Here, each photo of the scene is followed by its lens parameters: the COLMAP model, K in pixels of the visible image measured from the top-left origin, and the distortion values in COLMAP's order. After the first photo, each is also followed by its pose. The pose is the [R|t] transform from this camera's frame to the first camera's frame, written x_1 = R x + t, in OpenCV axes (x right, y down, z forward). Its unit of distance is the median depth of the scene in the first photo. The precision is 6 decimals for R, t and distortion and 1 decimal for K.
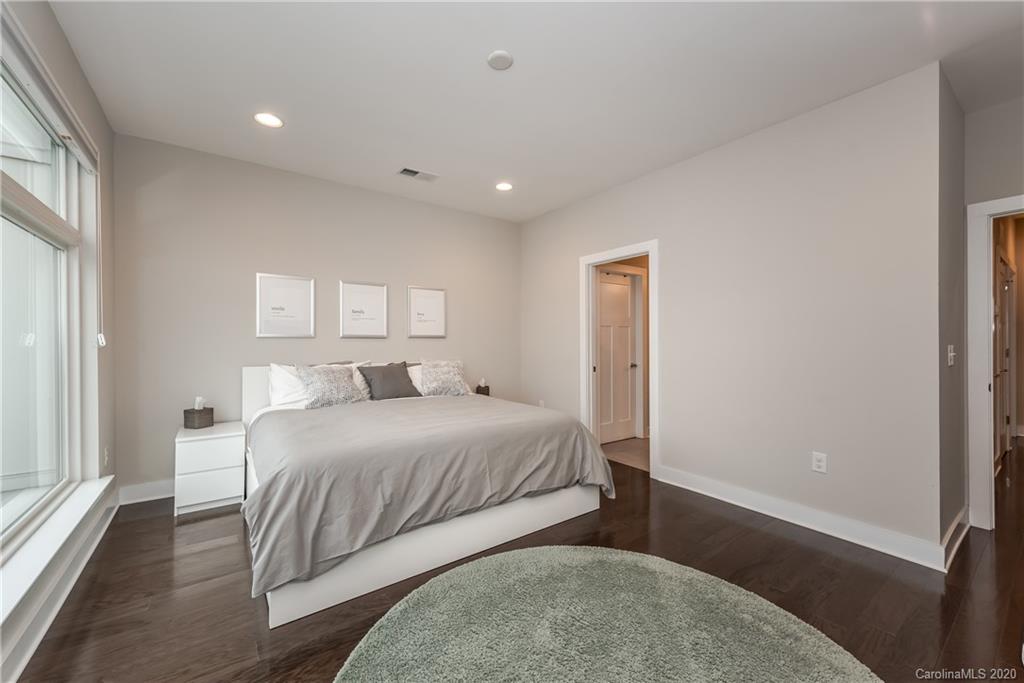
lens RADIAL K [[406.6, 0, 514.4], [0, 406.6, 348.9], [0, 0, 1]] dist [0.014548, -0.003954]
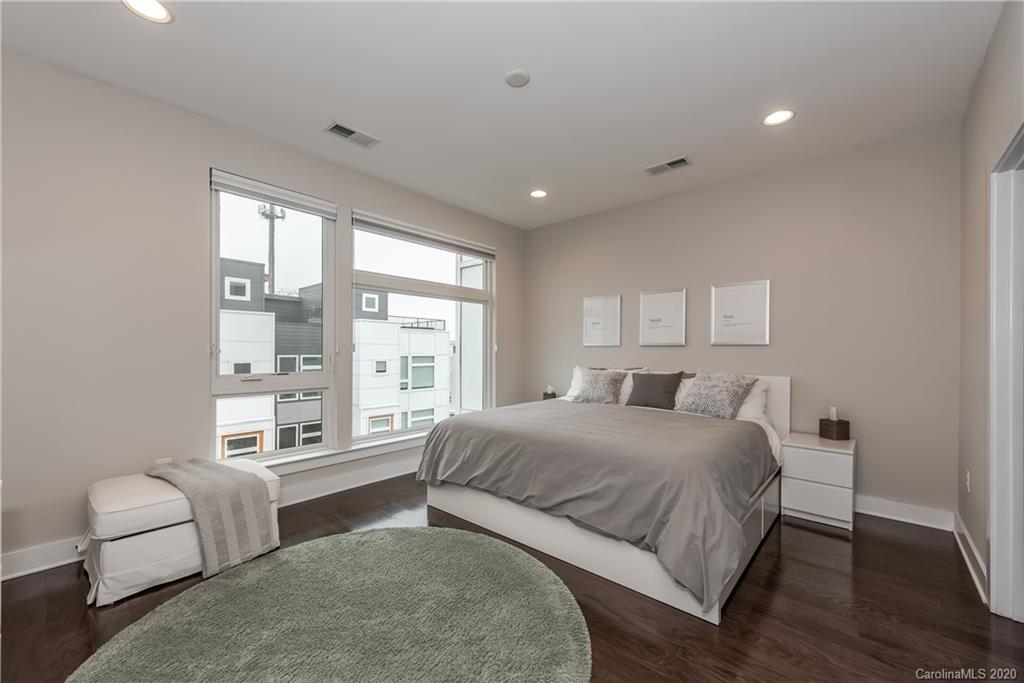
lens RADIAL K [[406.6, 0, 501.3], [0, 406.6, 346.8], [0, 0, 1]] dist [0.014548, -0.003954]
pose [[0.193907, -0.006588, -0.980998, 0.853469], [-0.021967, 0.999698, -0.011056, -0.007484], [0.980774, 0.023693, 0.193703, 0.643504]]
